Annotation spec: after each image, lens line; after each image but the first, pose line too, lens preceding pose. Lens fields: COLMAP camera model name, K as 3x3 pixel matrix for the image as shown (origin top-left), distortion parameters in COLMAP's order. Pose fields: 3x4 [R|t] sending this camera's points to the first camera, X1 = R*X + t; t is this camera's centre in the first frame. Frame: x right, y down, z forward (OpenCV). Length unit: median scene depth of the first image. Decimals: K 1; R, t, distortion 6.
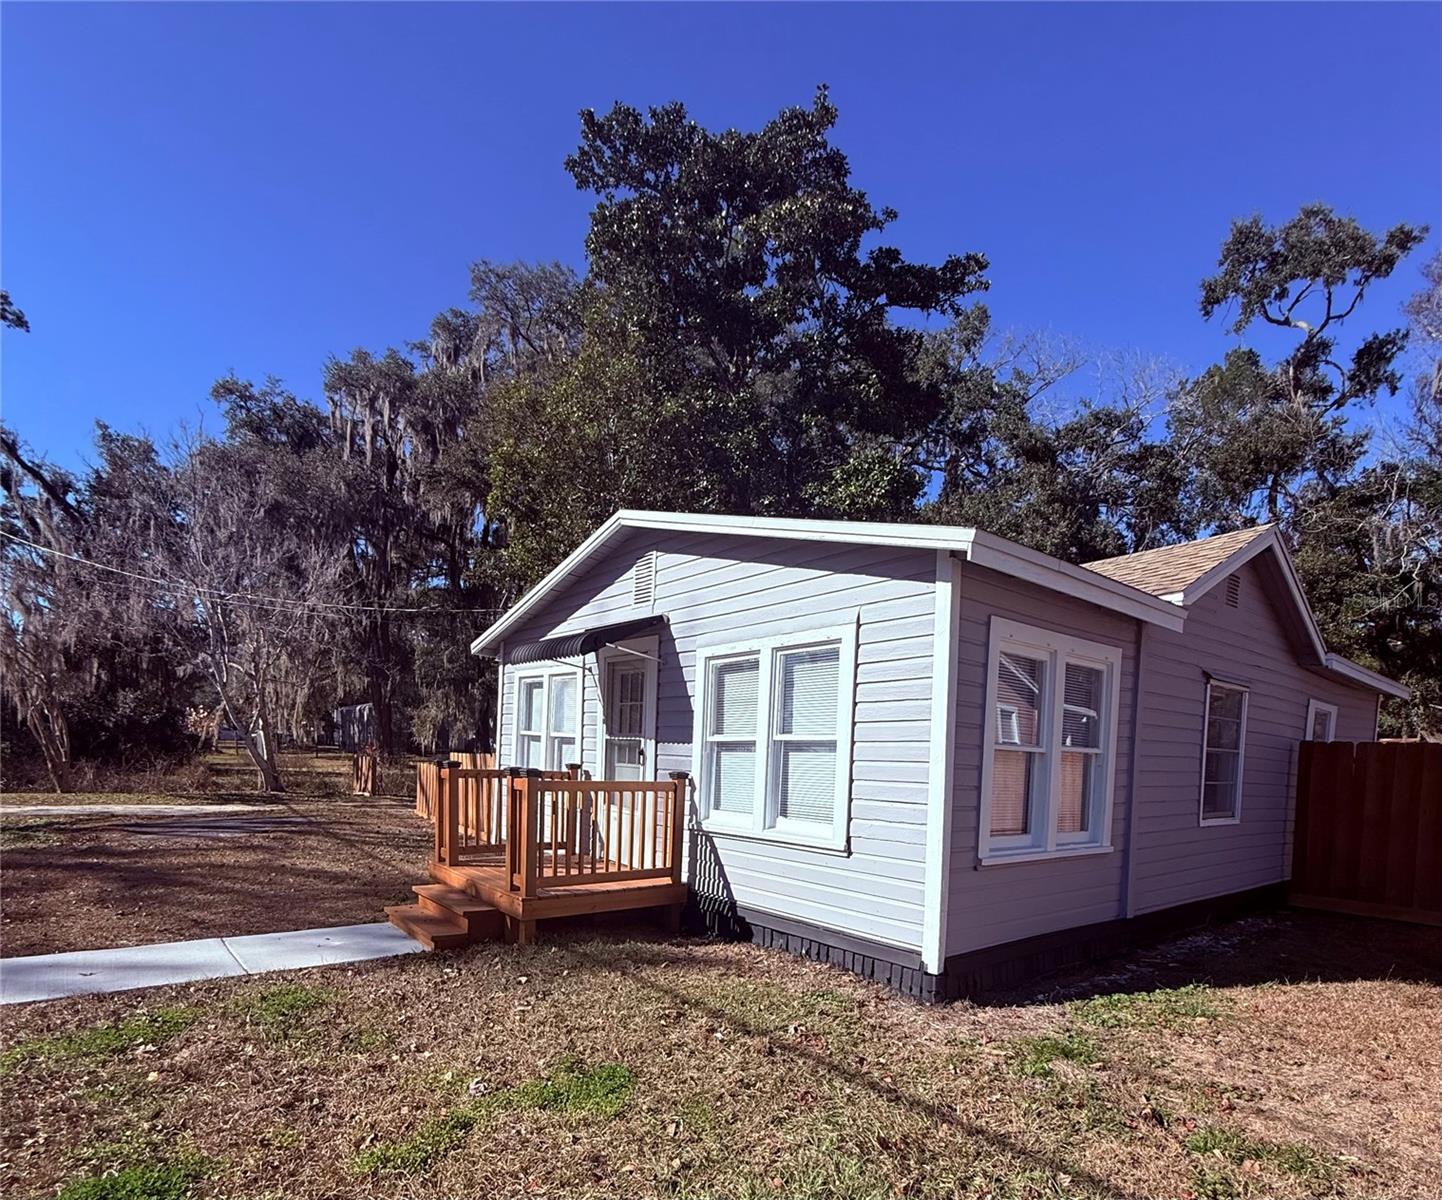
lens RADIAL K [[766.7, 0, 720.9], [0, 766.7, 805.5], [0, 0, 1]] dist [-0.001979, 0.000705]
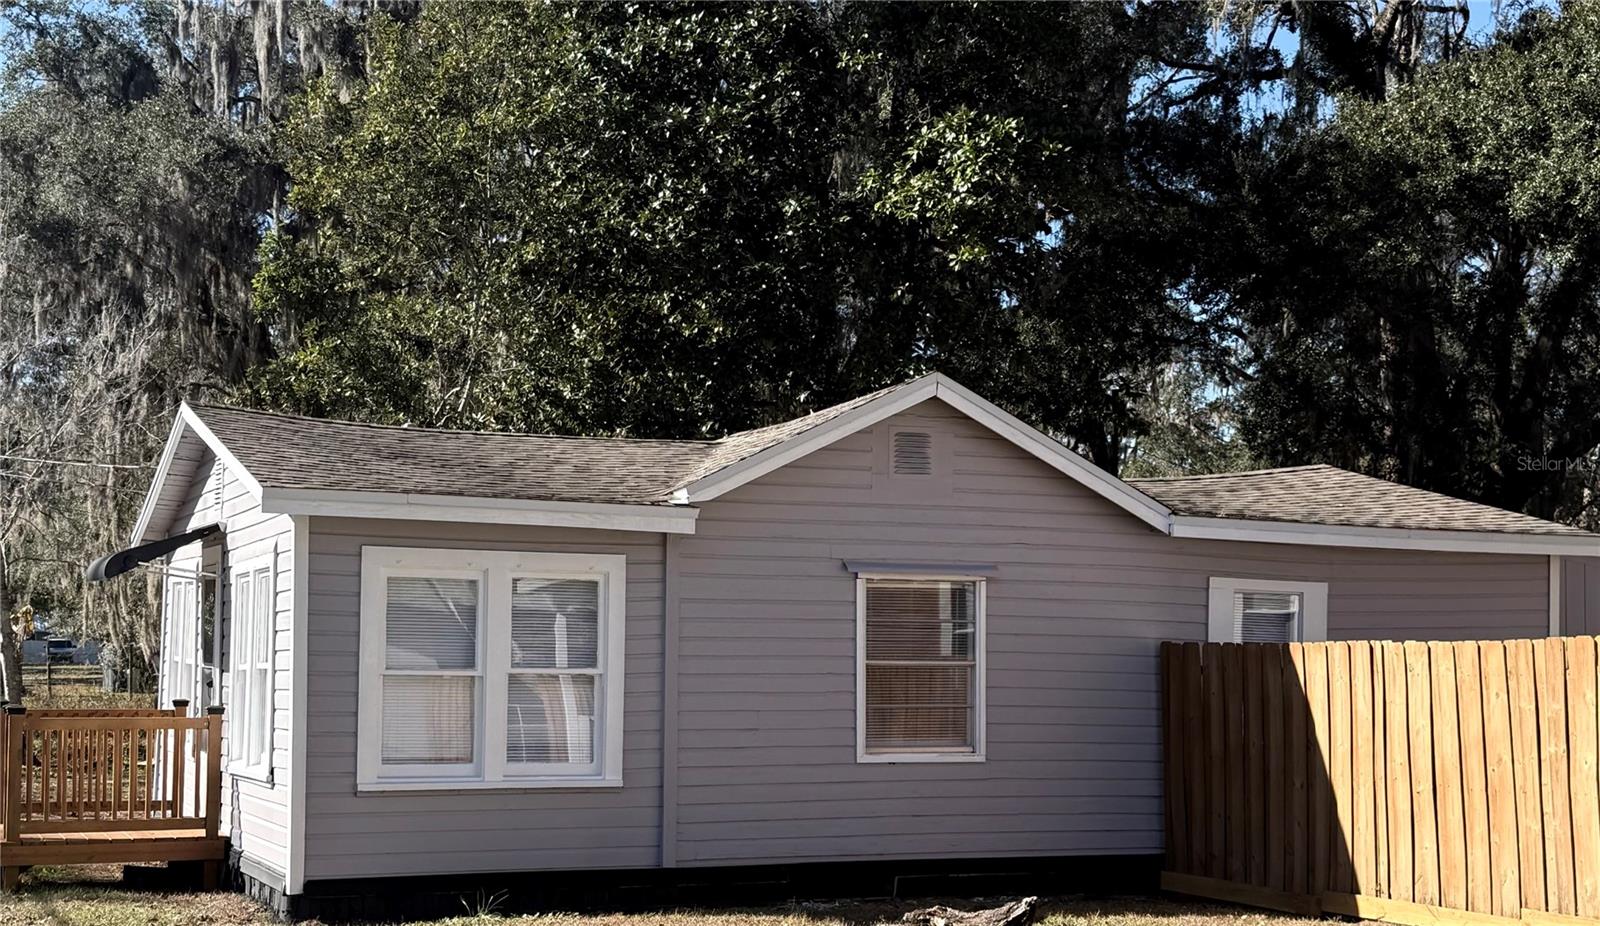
lens RADIAL K [[2141.2, 0, 799.9], [0, 2141.2, 607.8], [0, 0, 1]] dist [0.213429, -0.455226]
pose [[0.963545, -0.033498, -0.265441, 1.227787], [0.007833, 0.995238, -0.097164, 0.088388], [0.267432, 0.091543, 0.959218, -1.179031]]
